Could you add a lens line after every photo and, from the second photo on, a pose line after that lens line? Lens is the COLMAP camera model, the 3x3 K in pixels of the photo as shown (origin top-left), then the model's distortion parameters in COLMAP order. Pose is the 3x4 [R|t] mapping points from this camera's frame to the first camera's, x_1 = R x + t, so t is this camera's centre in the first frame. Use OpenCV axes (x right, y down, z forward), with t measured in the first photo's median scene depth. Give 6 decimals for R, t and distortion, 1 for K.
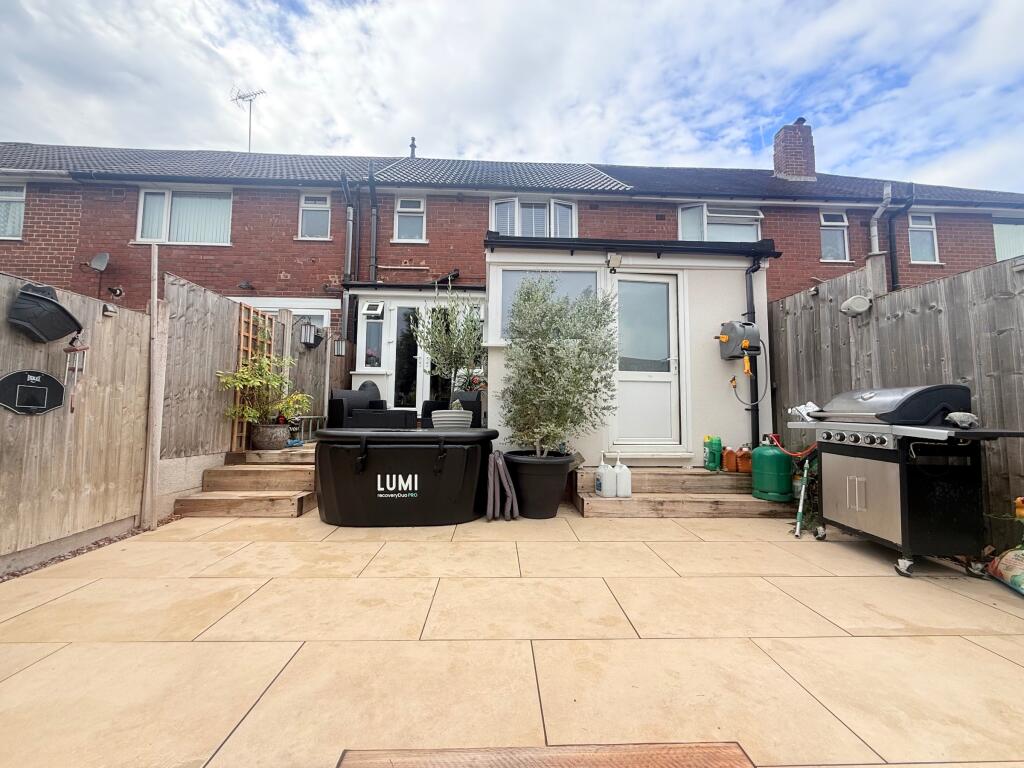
lens RADIAL K [[408.3, 0, 513.9], [0, 408.3, 382.6], [0, 0, 1]] dist [0.000645, 0.000406]
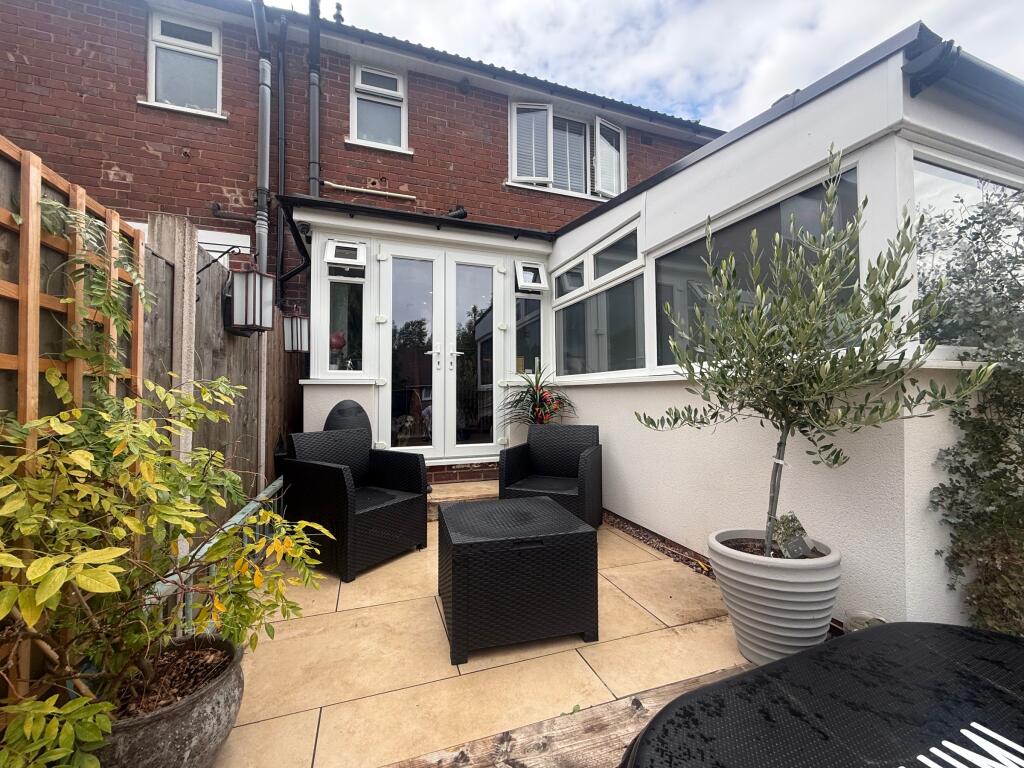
lens RADIAL K [[408.3, 0, 512.8], [0, 408.3, 384.2], [0, 0, 1]] dist [0.000645, 0.000406]
pose [[0.959660, -0.001528, 0.281158, -0.243446], [-0.014897, 0.998304, 0.056272, -0.044519], [-0.280767, -0.058190, 0.958010, 0.379074]]
